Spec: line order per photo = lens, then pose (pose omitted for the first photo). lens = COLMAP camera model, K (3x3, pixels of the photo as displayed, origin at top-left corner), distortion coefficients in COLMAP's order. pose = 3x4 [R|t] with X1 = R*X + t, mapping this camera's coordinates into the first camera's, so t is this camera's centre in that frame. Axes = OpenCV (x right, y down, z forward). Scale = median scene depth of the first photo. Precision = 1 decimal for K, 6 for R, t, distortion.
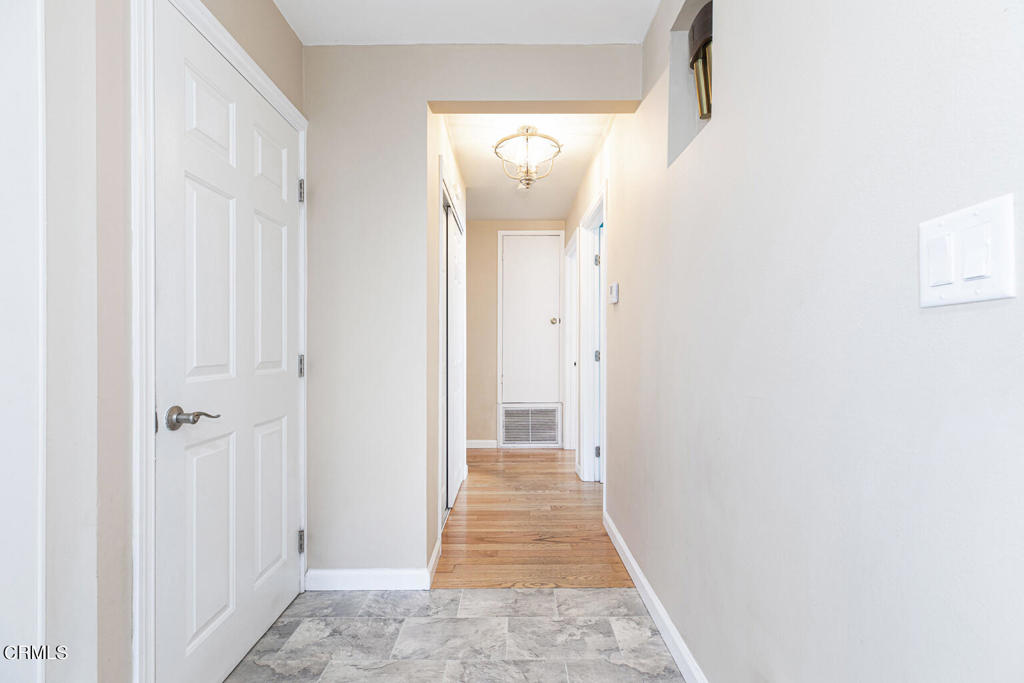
lens RADIAL K [[454.9, 0, 512.0], [0, 454.9, 341.5], [0, 0, 1]] dist [-0.001608, -0.000074]
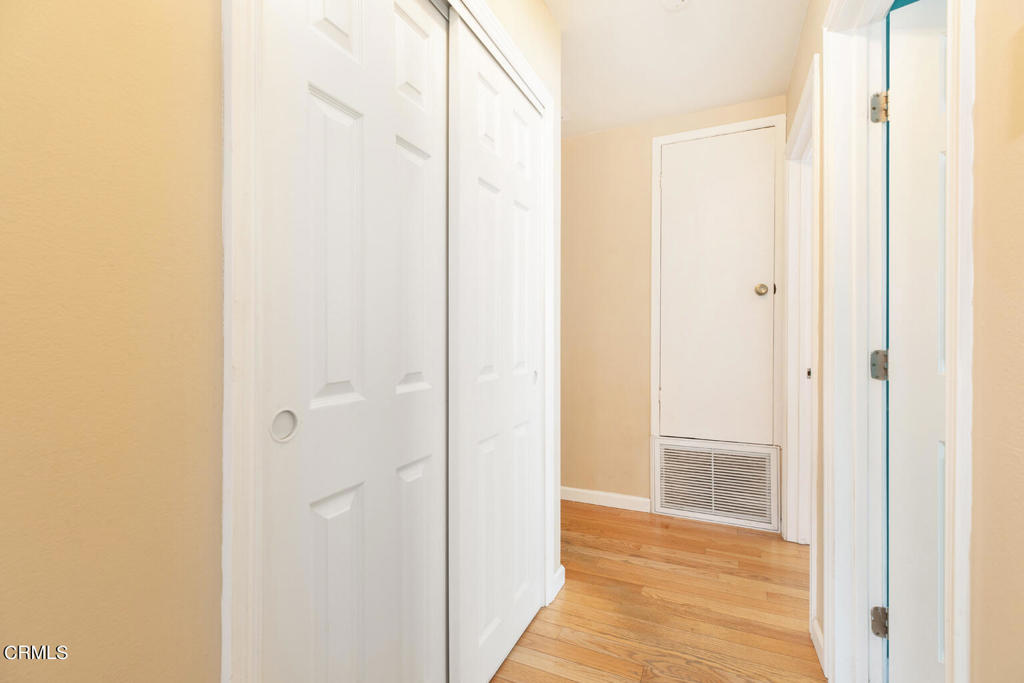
lens RADIAL K [[466.1, 0, 506.6], [0, 466.1, 334.8], [0, 0, 1]] dist [-0.000135, -0.000115]
pose [[0.904758, 0.000348, -0.425926, 0.054802], [0.001558, 0.999990, 0.004125, 0.004334], [0.425924, -0.004396, 0.904748, 0.386967]]
